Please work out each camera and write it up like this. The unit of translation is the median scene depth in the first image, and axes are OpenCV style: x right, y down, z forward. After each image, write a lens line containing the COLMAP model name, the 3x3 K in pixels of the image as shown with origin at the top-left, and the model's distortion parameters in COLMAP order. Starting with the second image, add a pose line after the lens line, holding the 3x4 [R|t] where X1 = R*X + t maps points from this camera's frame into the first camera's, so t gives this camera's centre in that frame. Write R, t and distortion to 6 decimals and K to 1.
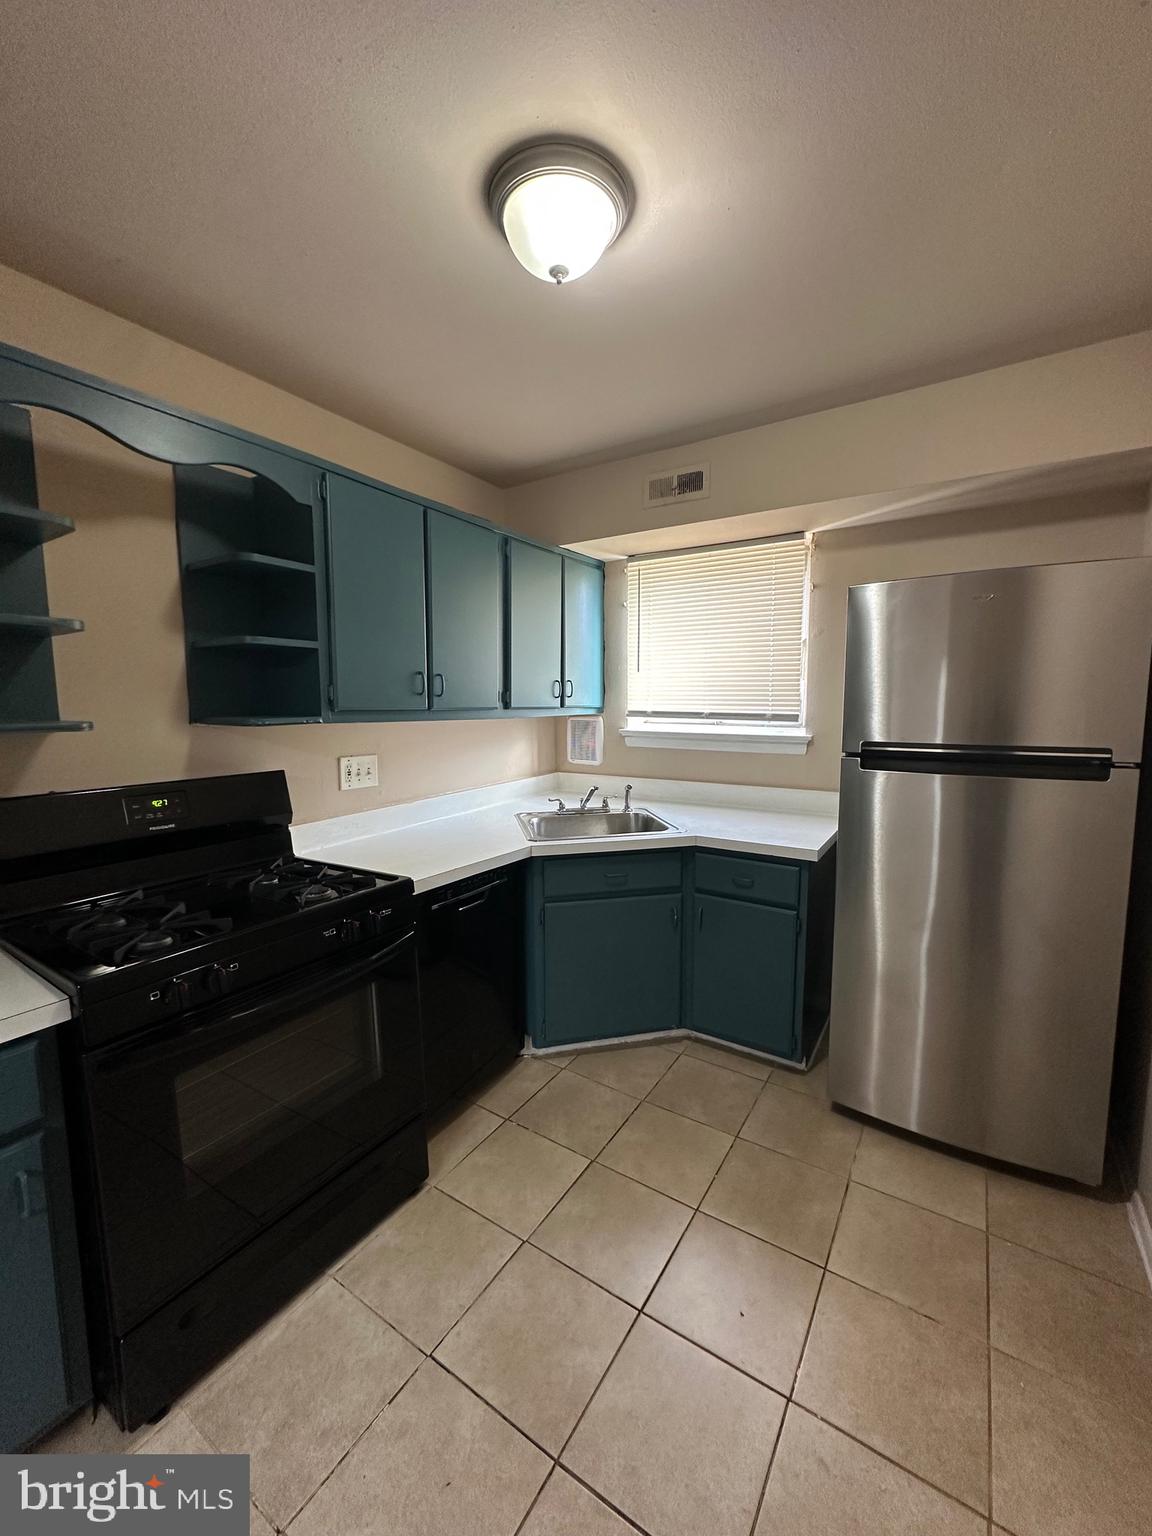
lens RADIAL K [[609.9, 0, 577.4], [0, 609.9, 767.5], [0, 0, 1]] dist [-0.004193, 0.000382]
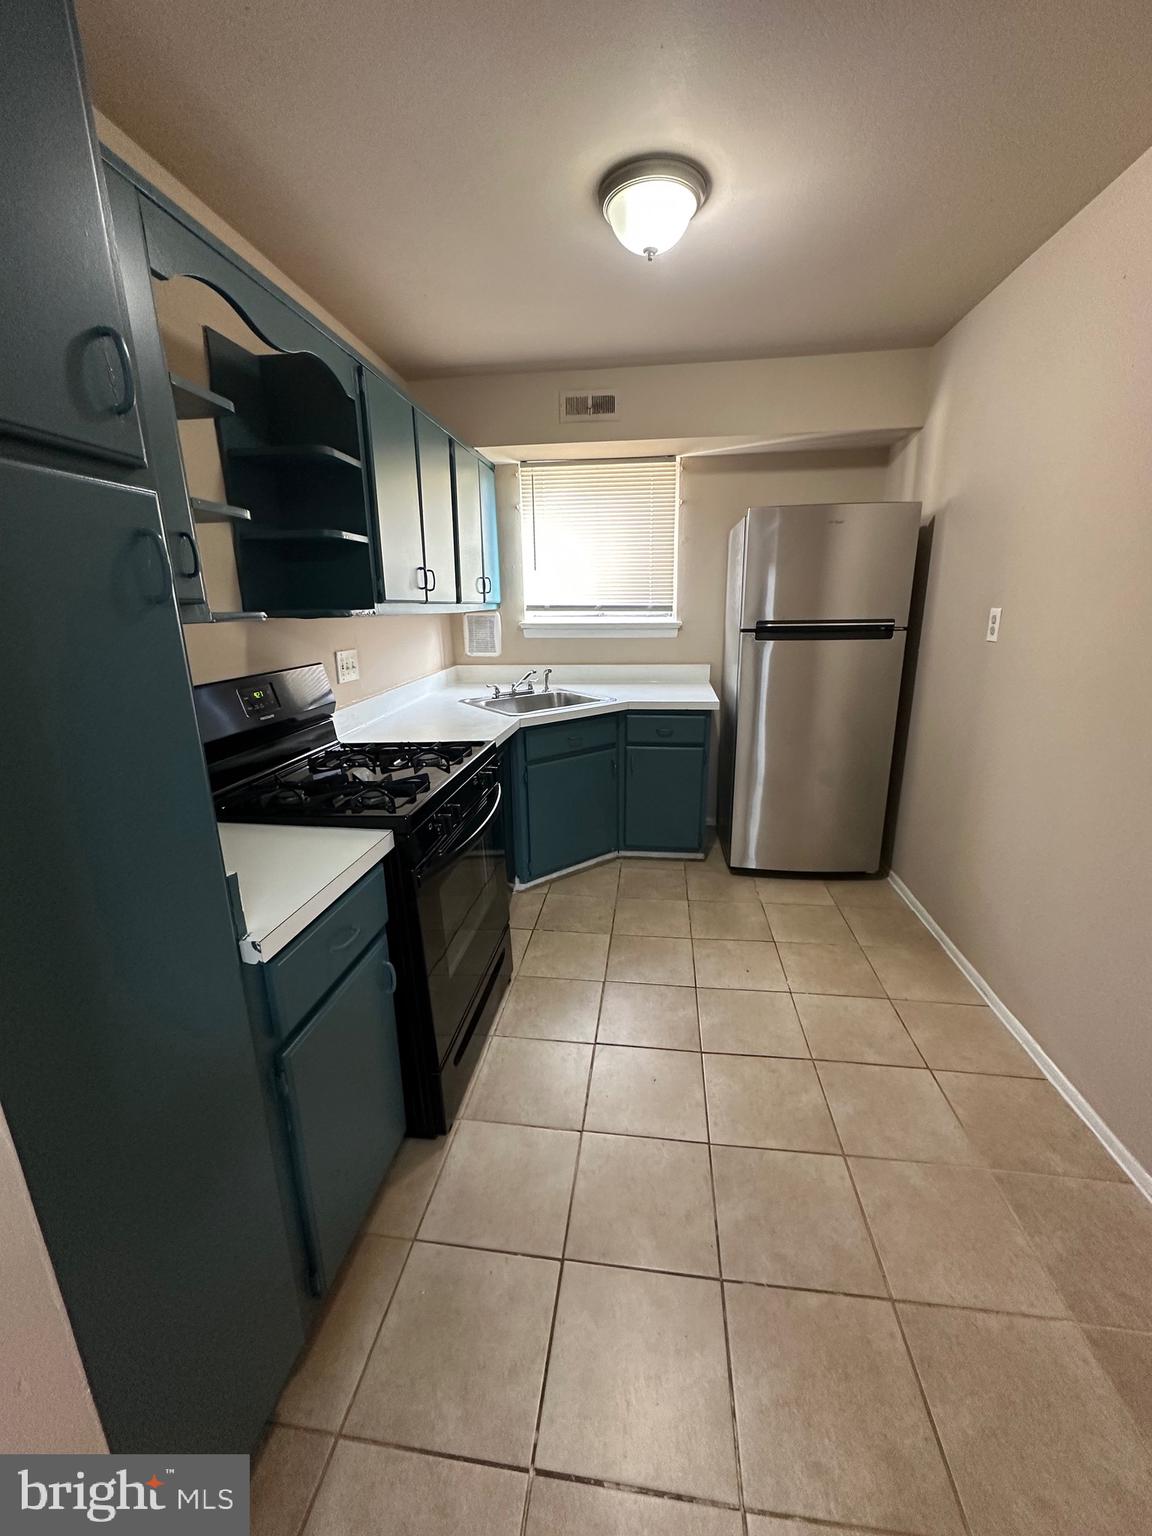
lens RADIAL K [[609.9, 0, 577.7], [0, 609.9, 768.6], [0, 0, 1]] dist [-0.004193, 0.000382]
pose [[0.899997, -0.125078, 0.417565, -0.503381], [0.059187, 0.984141, 0.167221, 0.031647], [-0.431859, -0.125784, 0.893127, -0.141962]]
